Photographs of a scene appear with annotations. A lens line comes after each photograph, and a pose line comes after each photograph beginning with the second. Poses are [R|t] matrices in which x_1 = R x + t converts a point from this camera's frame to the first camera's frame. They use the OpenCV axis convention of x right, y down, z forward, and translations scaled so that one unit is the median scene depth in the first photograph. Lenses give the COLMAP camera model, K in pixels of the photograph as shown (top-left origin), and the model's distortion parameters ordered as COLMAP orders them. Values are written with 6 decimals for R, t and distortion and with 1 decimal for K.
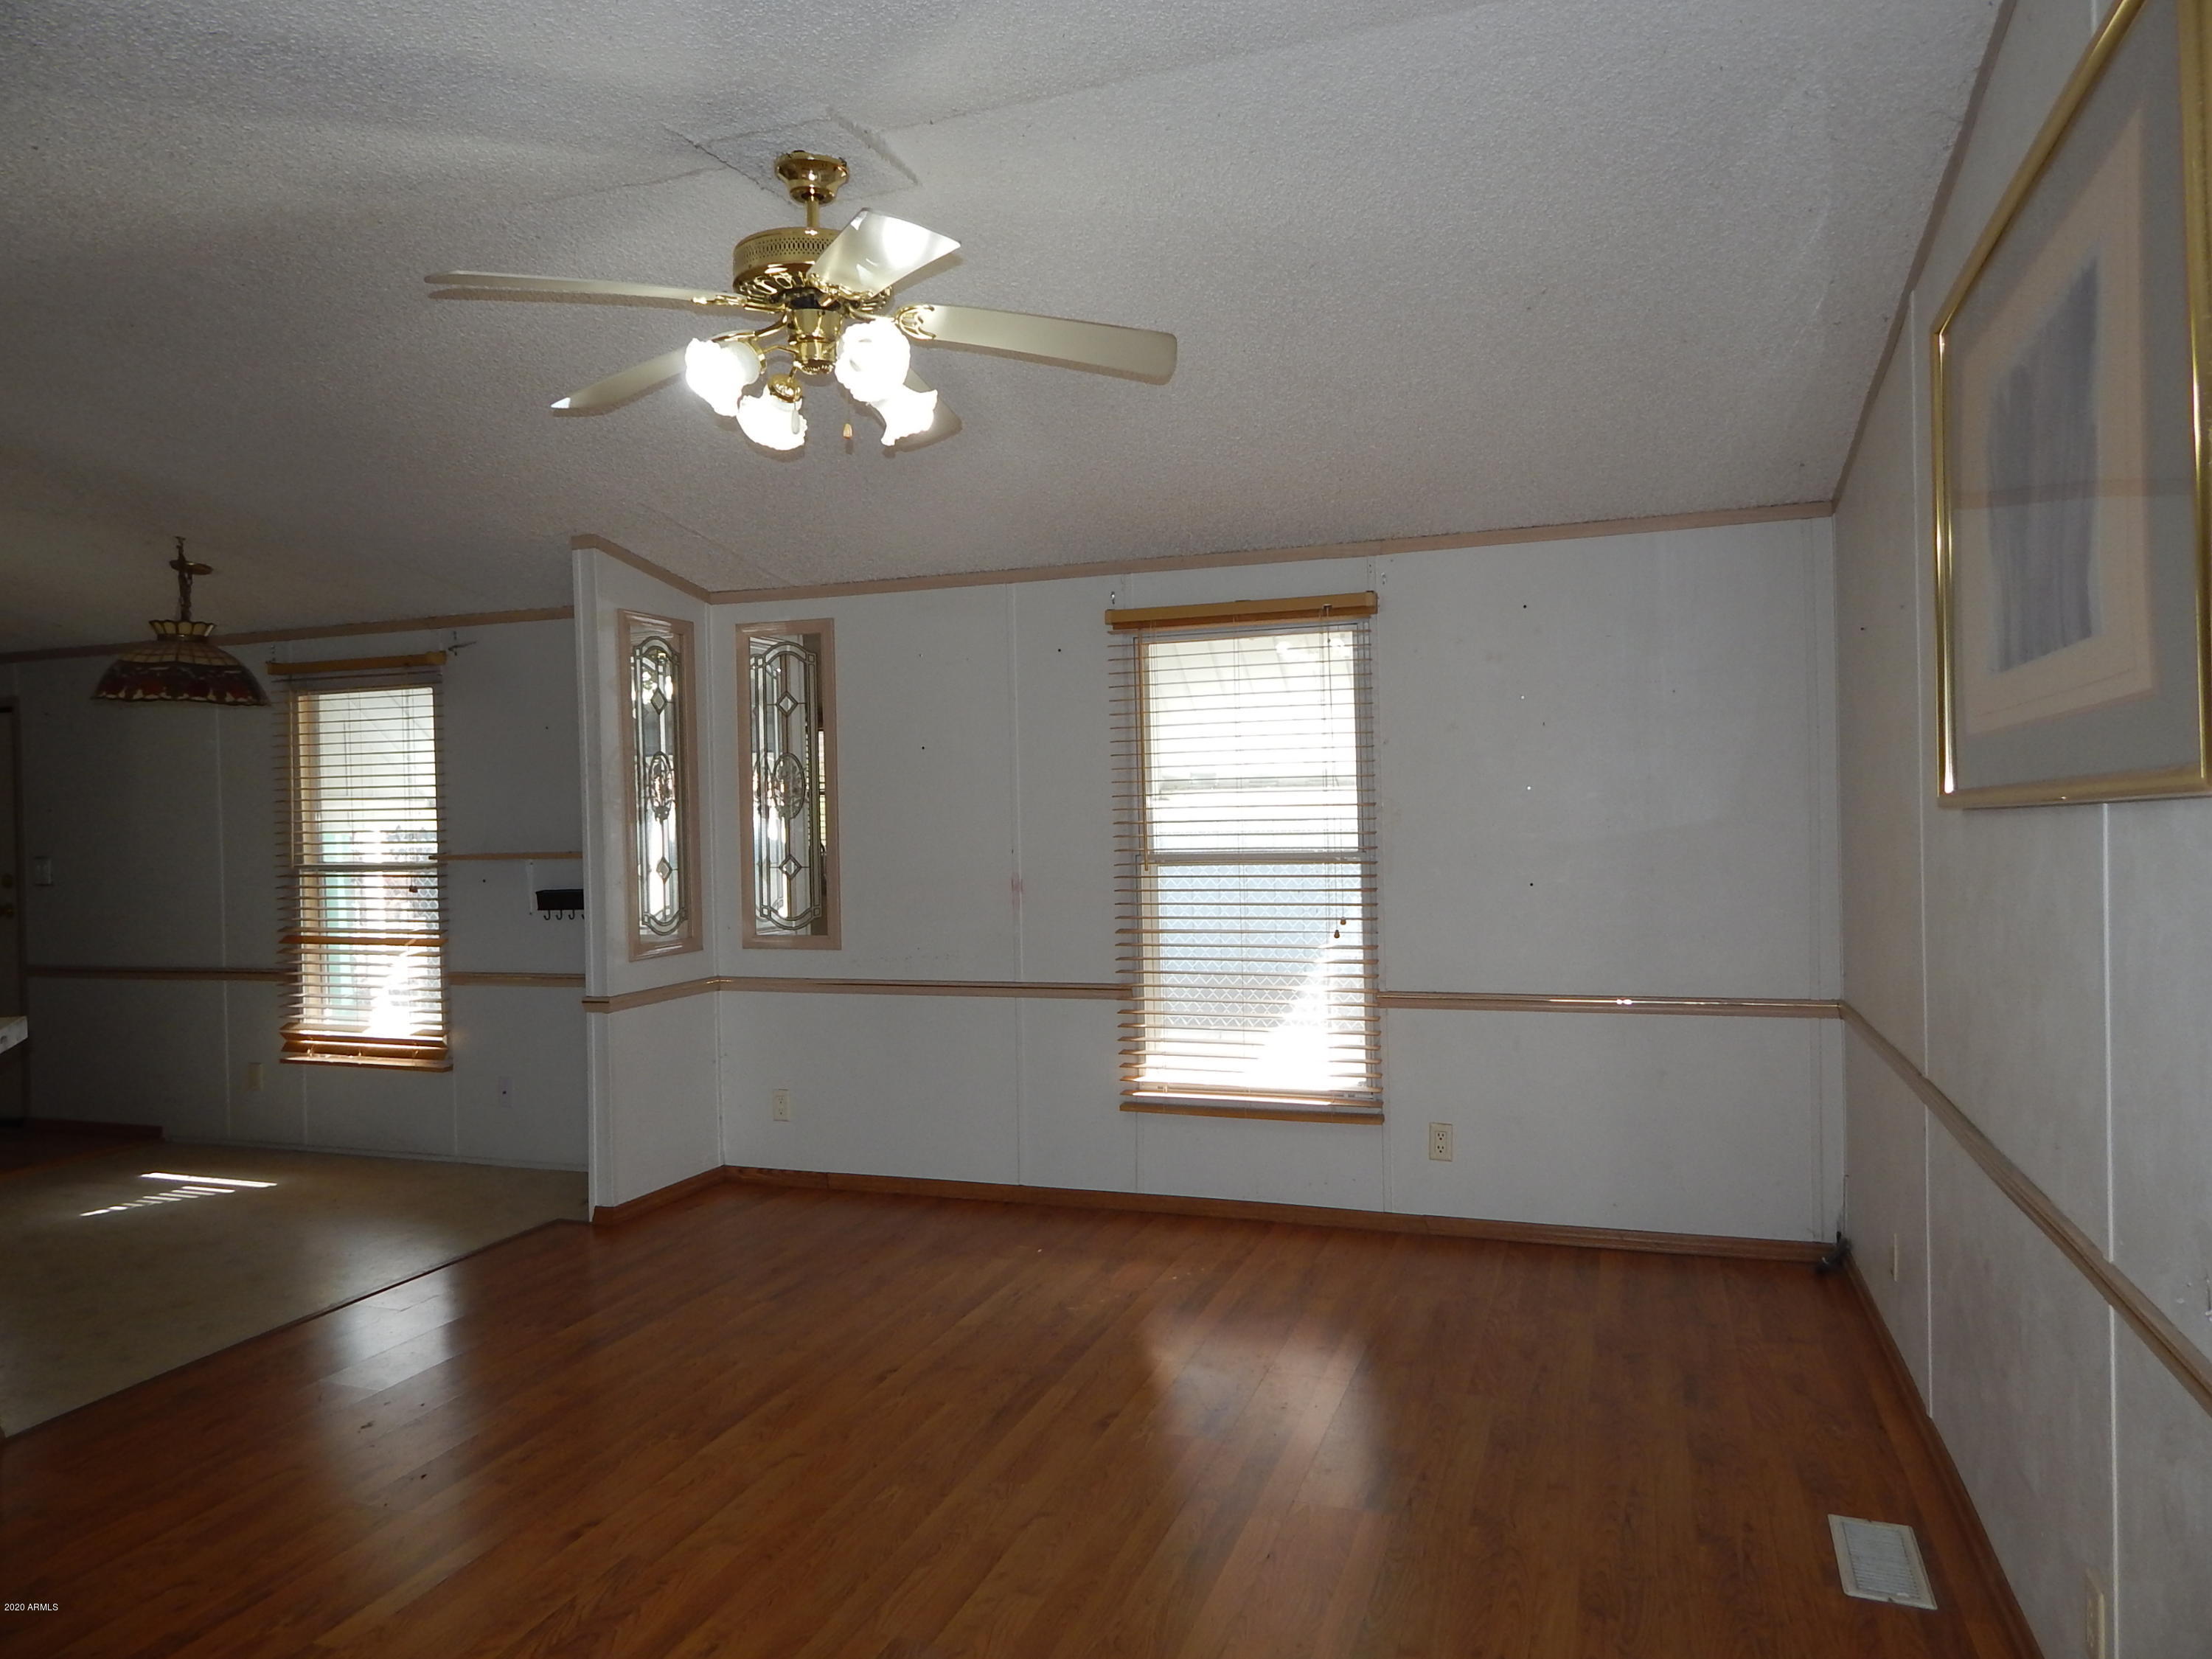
lens RADIAL K [[1476.2, 0, 1106.0], [0, 1476.2, 829.5], [0, 0, 1]] dist [0.020599, -0.003875]
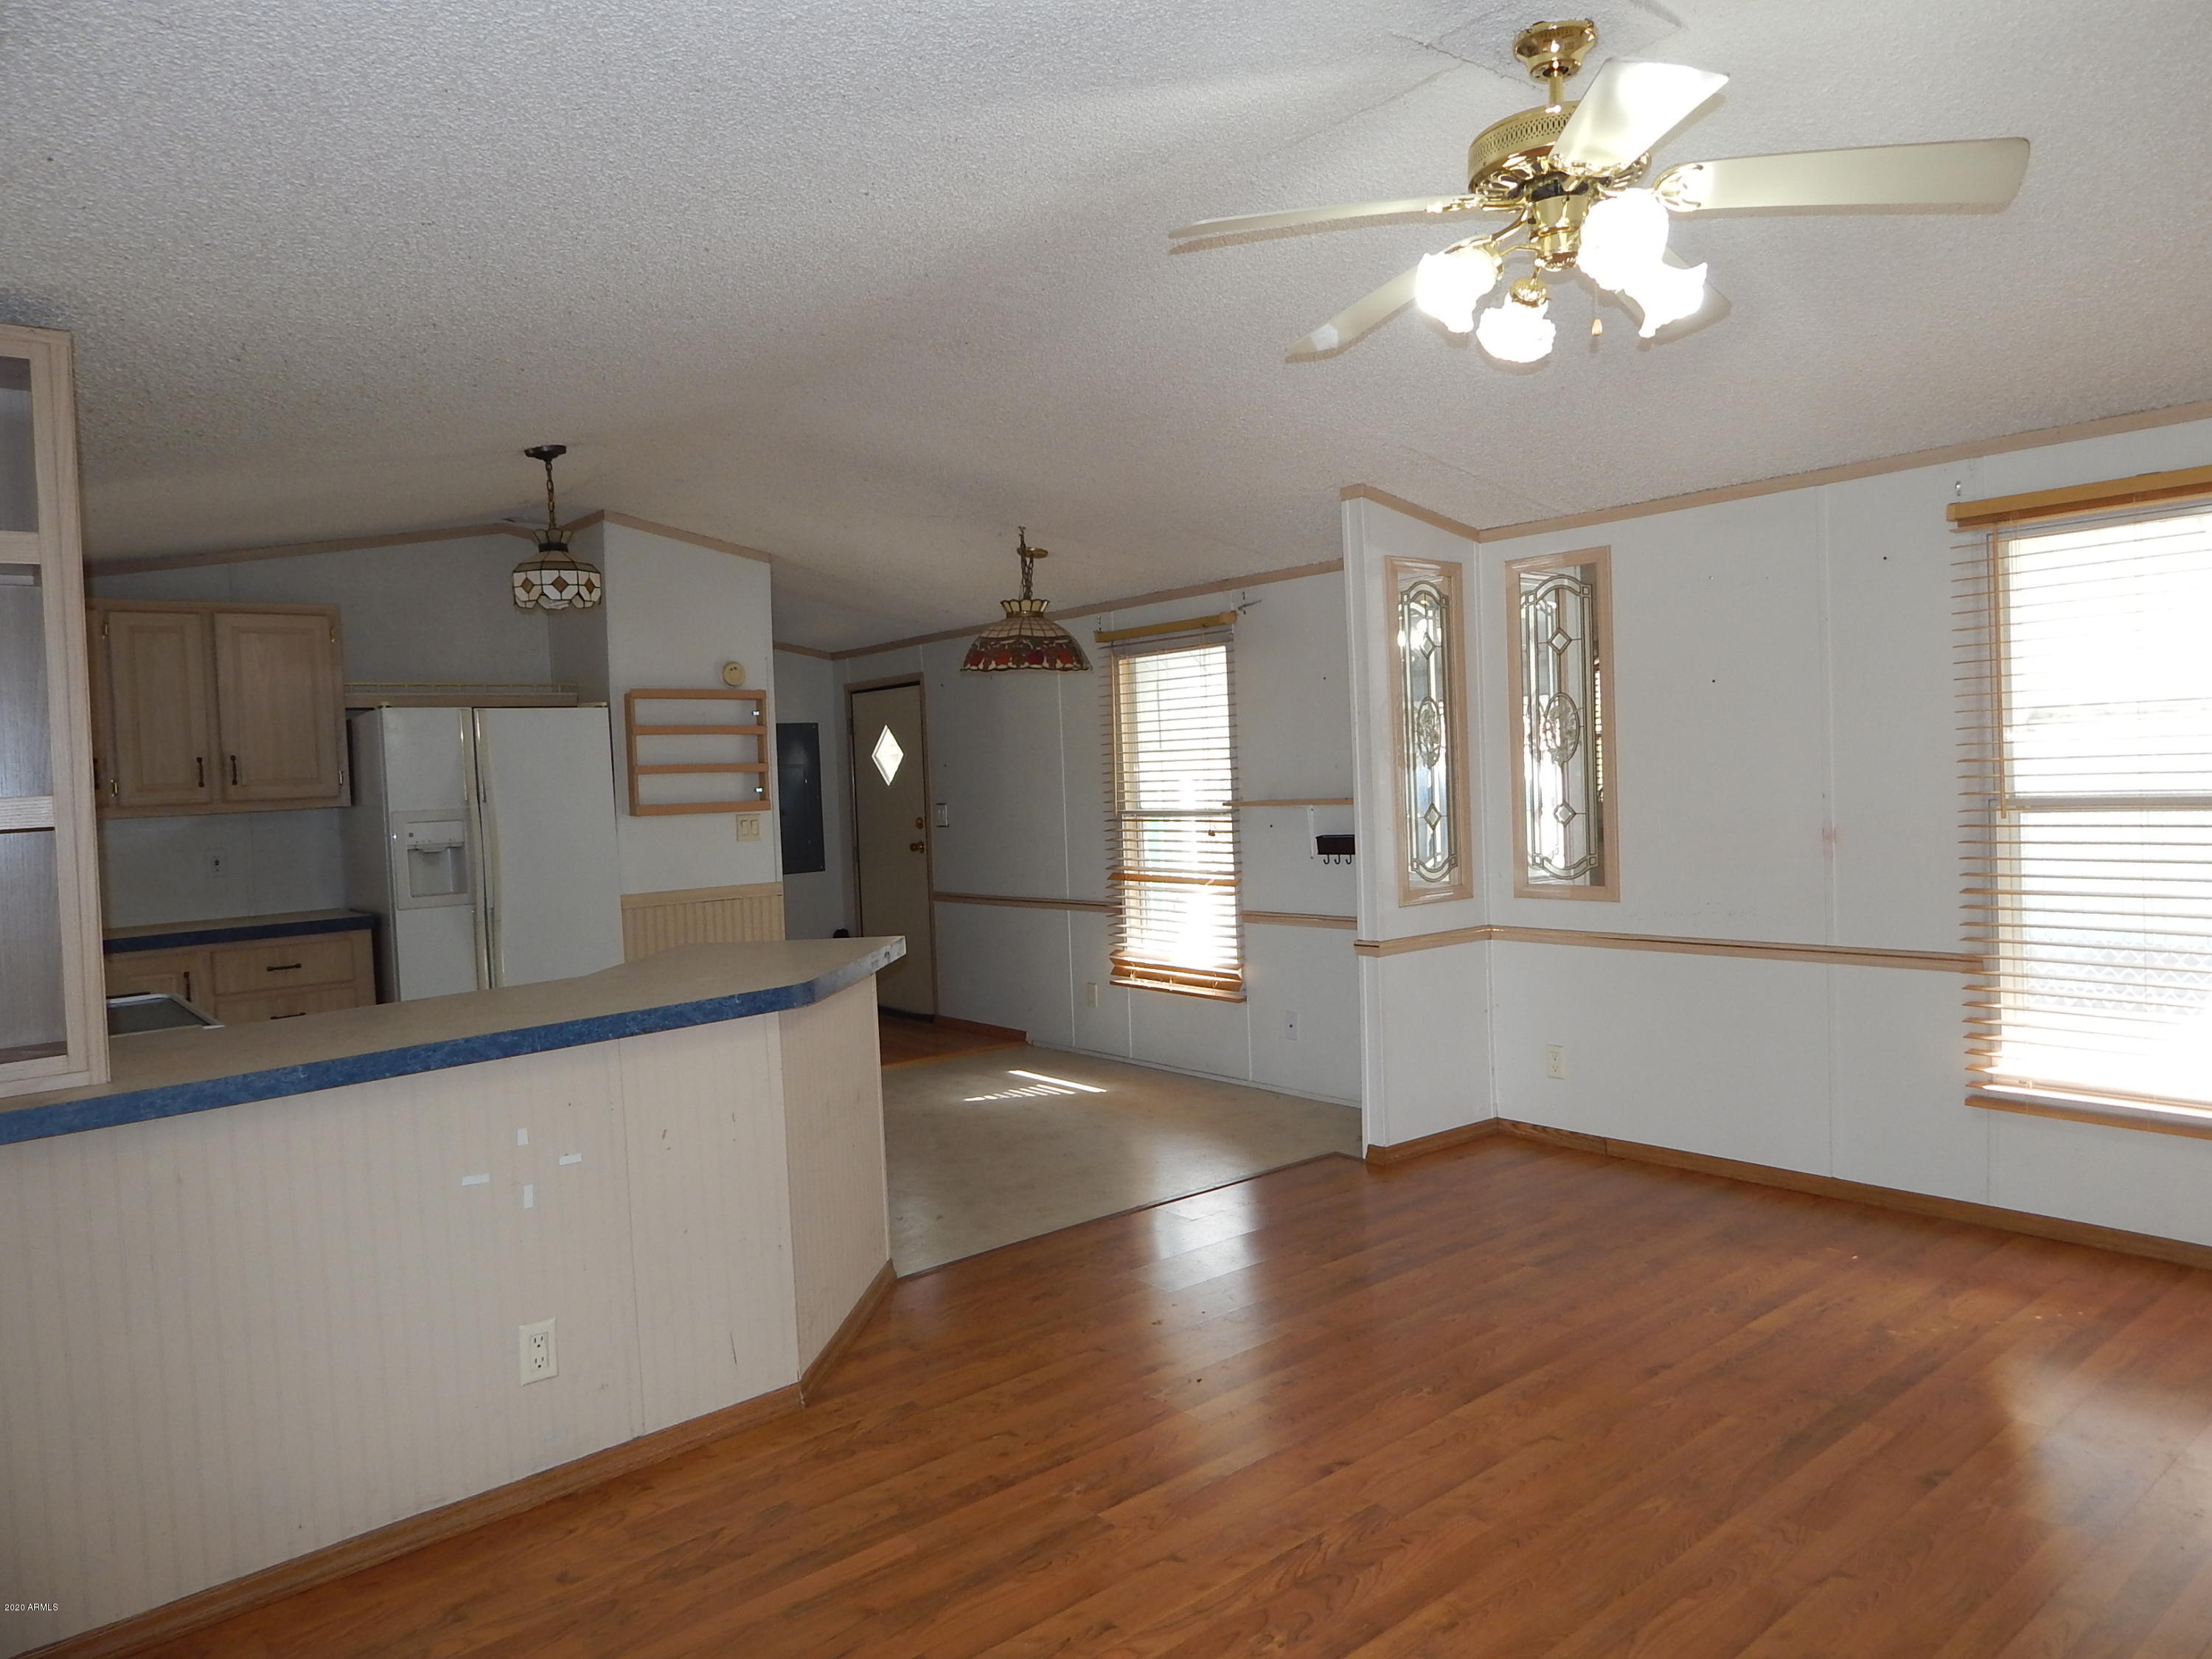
lens RADIAL K [[1477.4, 0, 1101.4], [0, 1477.4, 820.9], [0, 0, 1]] dist [0.016474, -0.007910]
pose [[0.863669, 0.003898, -0.504044, 0.010185], [0.011617, 0.999551, 0.027637, 0.000627], [0.503925, -0.029725, 0.863236, 0.033719]]
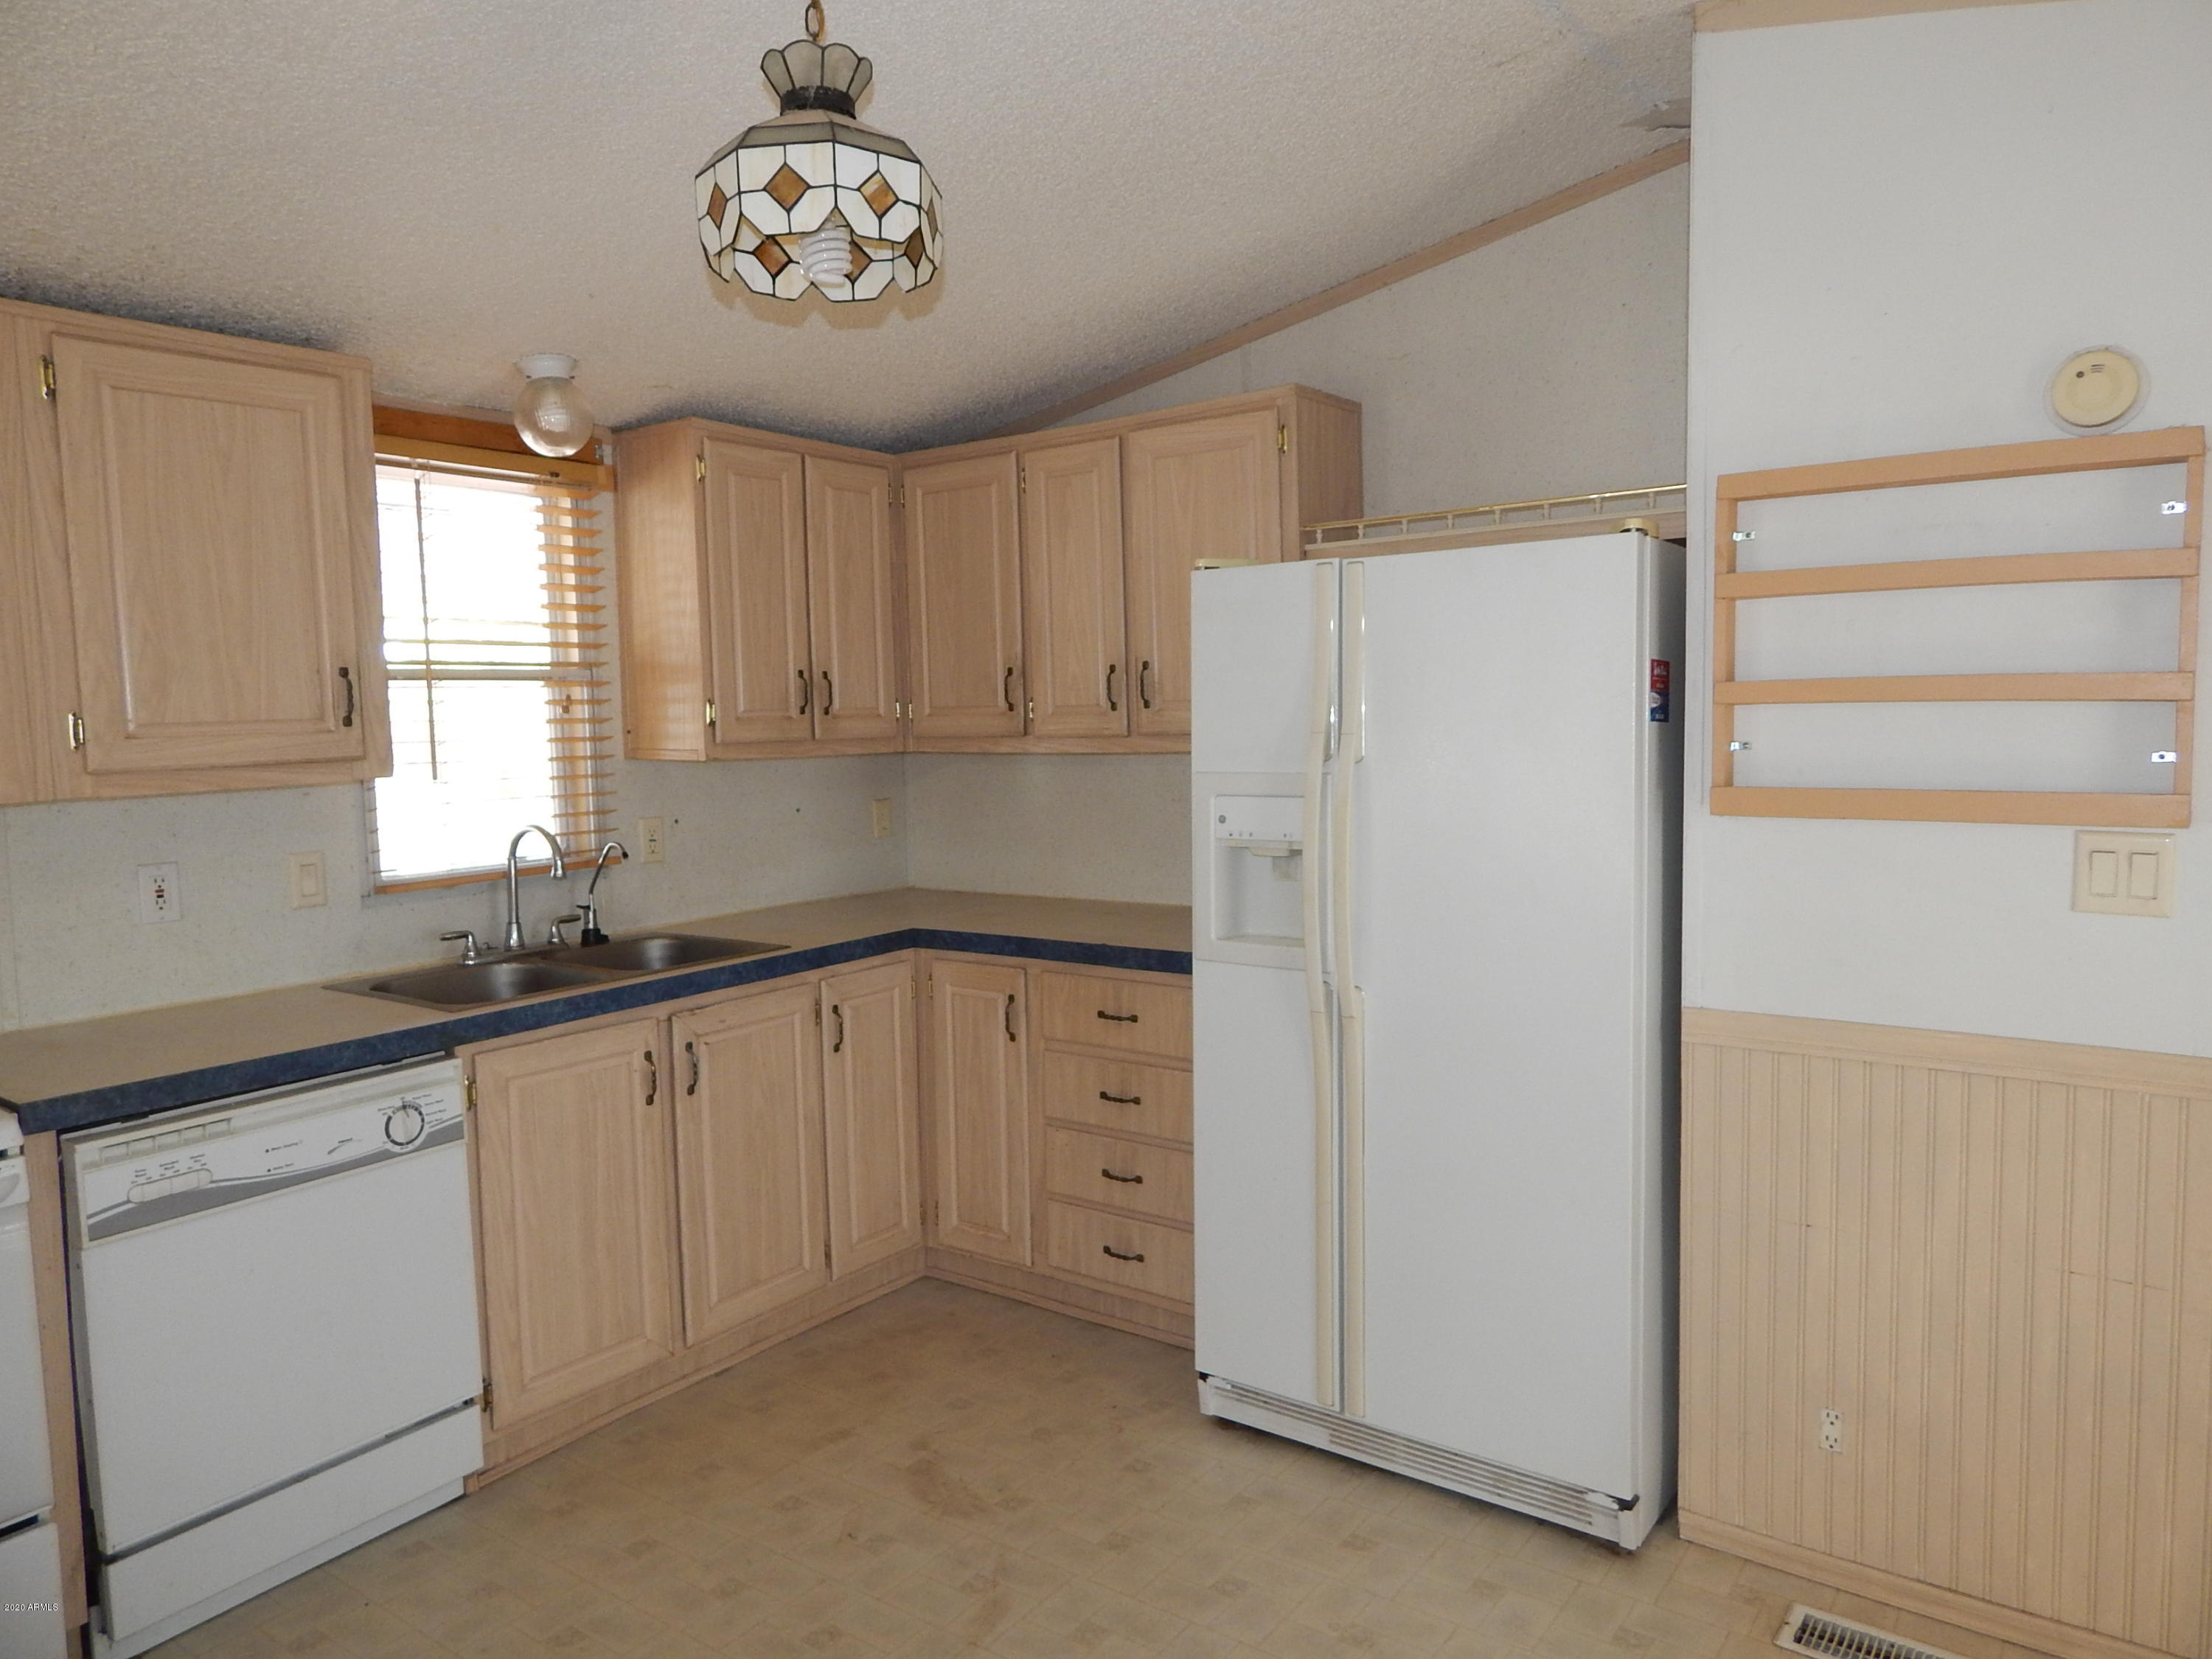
lens RADIAL K [[1476.2, 0, 1106.0], [0, 1476.2, 829.5], [0, 0, 1]] dist [0.020599, -0.003875]
pose [[-0.275444, 0.108569, -0.955167, -0.431126], [0.010515, 0.993883, 0.109937, -0.022501], [0.961260, 0.020237, -0.274901, 0.825503]]
